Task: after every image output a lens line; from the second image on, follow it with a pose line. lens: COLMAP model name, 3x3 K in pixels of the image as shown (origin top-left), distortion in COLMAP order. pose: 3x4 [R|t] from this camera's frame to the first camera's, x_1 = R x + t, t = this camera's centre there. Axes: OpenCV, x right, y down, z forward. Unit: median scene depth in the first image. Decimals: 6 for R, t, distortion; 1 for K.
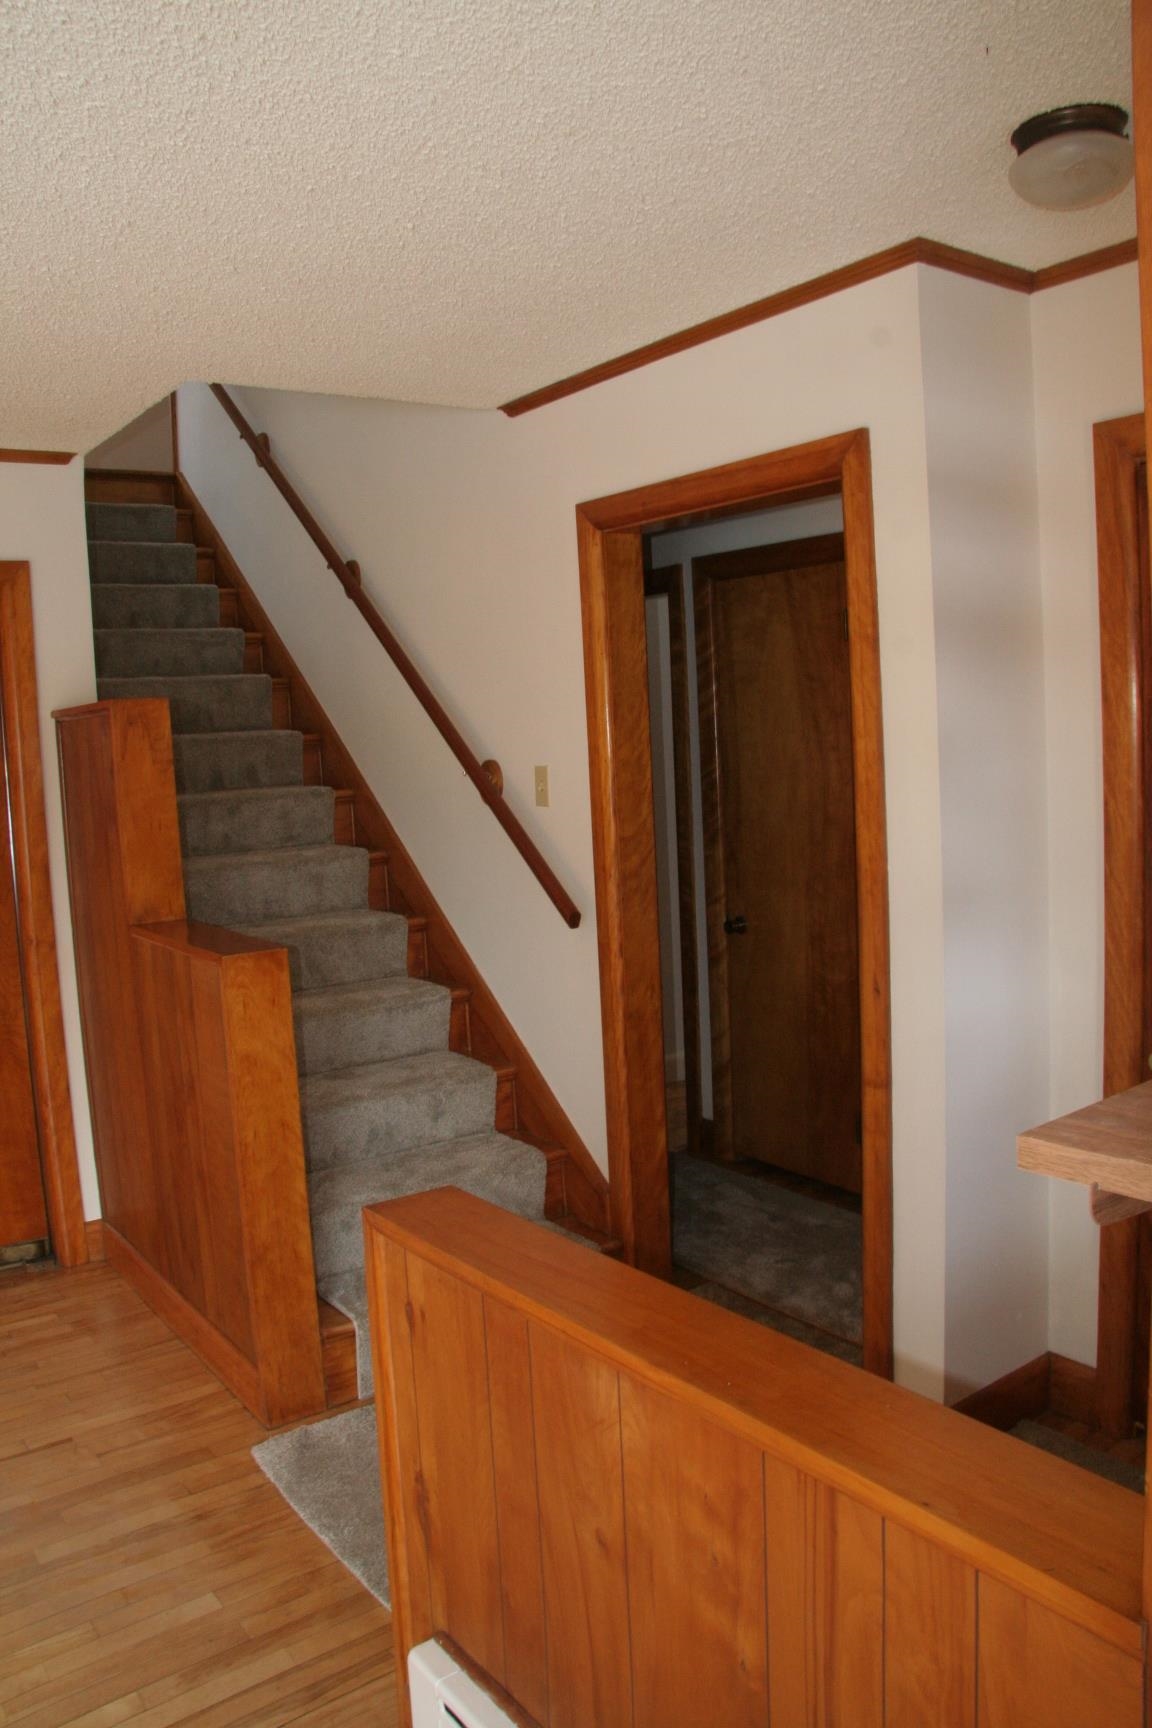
lens RADIAL K [[1355.3, 0, 574.6], [0, 1355.3, 865.4], [0, 0, 1]] dist [-0.143849, 0.088696]
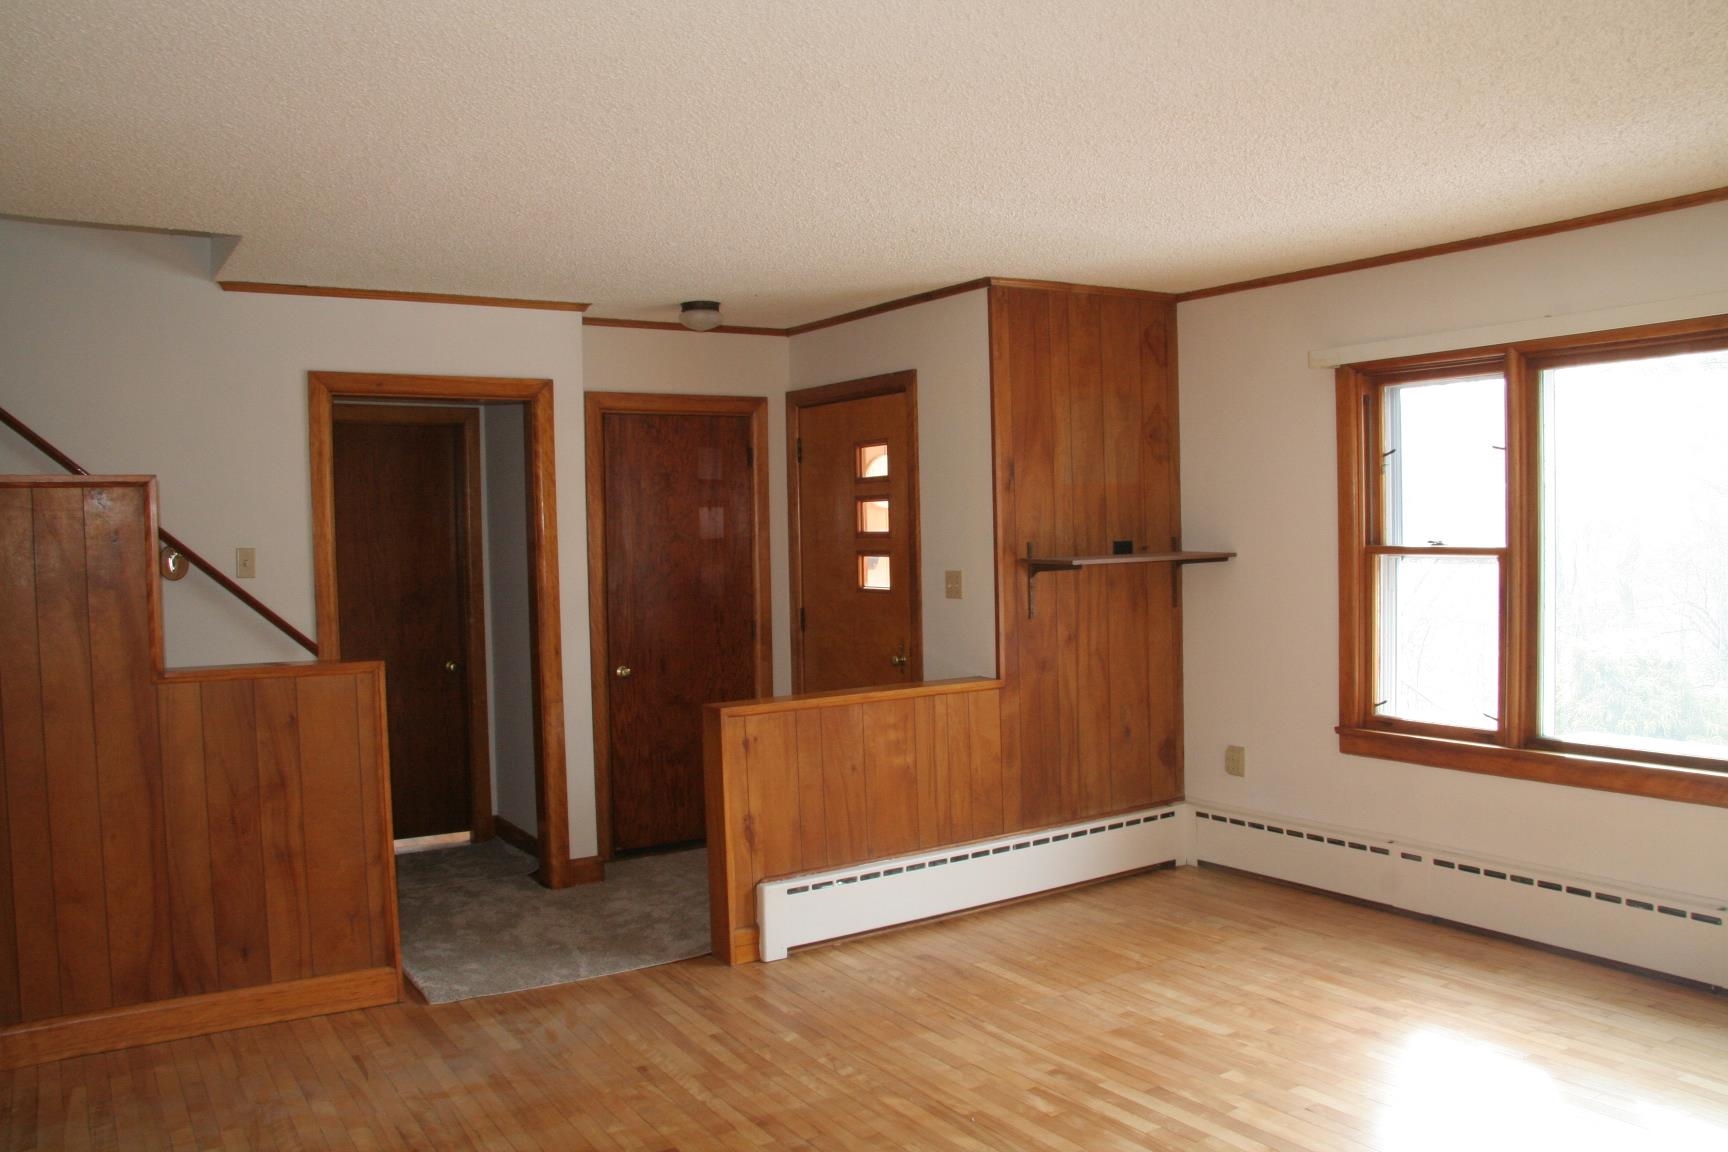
lens RADIAL K [[1438.5, 0, 866.3], [0, 1438.5, 573.6], [0, 0, 1]] dist [-0.010847, 0.004541]
pose [[0.047184, 0.011679, 0.998818, -1.989033], [0.119981, 0.992626, -0.017275, 0.069081], [-0.991654, 0.120655, 0.045435, 0.443328]]
